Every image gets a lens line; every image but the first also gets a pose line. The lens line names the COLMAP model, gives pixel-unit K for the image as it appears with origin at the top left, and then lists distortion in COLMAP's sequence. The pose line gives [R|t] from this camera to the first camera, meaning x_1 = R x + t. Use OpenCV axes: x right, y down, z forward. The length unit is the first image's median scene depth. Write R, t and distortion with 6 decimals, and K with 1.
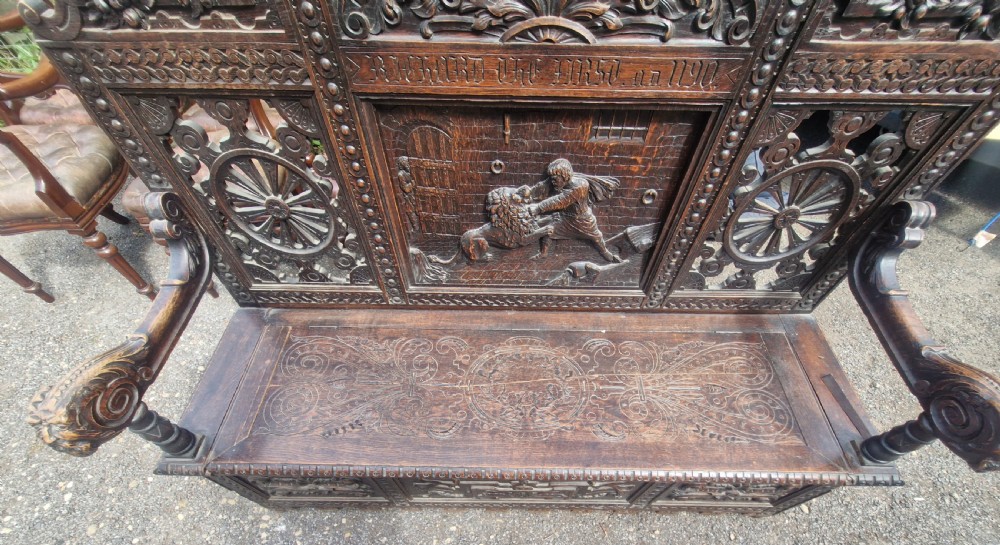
lens RADIAL K [[386.1, 0, 502.6], [0, 386.1, 377.6], [0, 0, 1]] dist [0.001313, -0.000757]
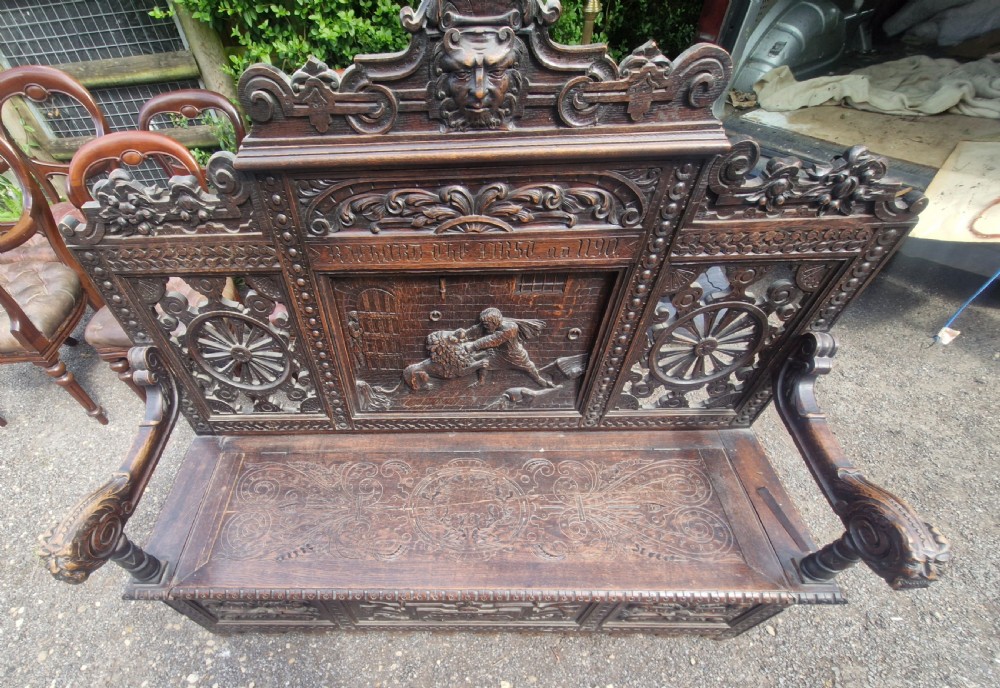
lens RADIAL K [[441.7, 0, 430.9], [0, 441.7, 434.9], [0, 0, 1]] dist [0.001351, -0.000346]
pose [[0.998891, -0.024530, -0.040193, 0.014474], [0.020374, 0.994705, -0.100732, -0.057295], [0.042451, 0.099802, 0.994101, -0.211805]]
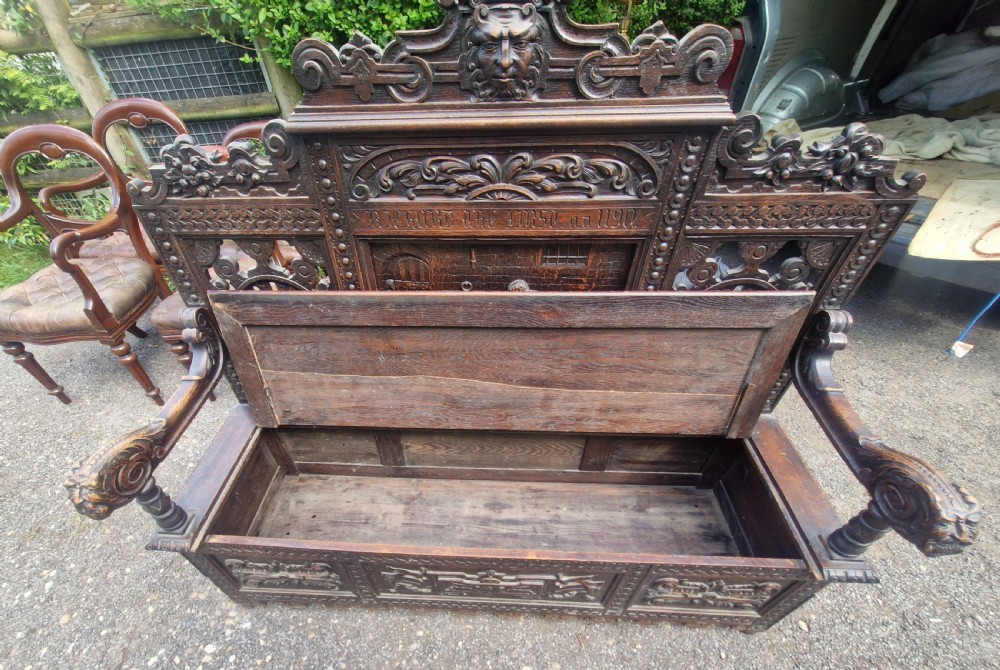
lens RADIAL K [[414.9, 0, 466.4], [0, 414.9, 408.7], [0, 0, 1]] dist [0.000478, -0.000054]
pose [[0.998256, 0.007987, -0.058496, 0.055305], [-0.020445, 0.976269, -0.215594, 0.090849], [0.055386, 0.216414, 0.974729, -0.154123]]
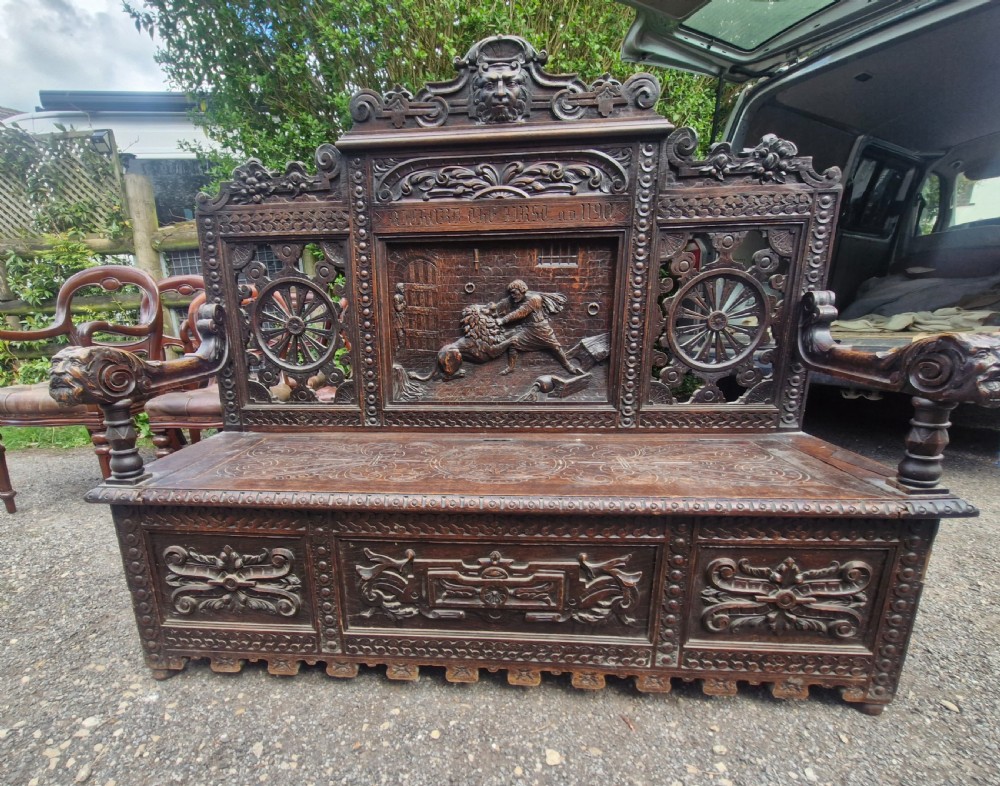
lens RADIAL K [[483.9, 0, 459.0], [0, 483.9, 448.1], [0, 0, 1]] dist [0.003504, -0.000101]
pose [[0.997177, -0.003393, -0.075005, 0.060723], [-0.047436, 0.745879, -0.664390, 0.808003], [0.058198, 0.666073, 0.743613, 0.111637]]
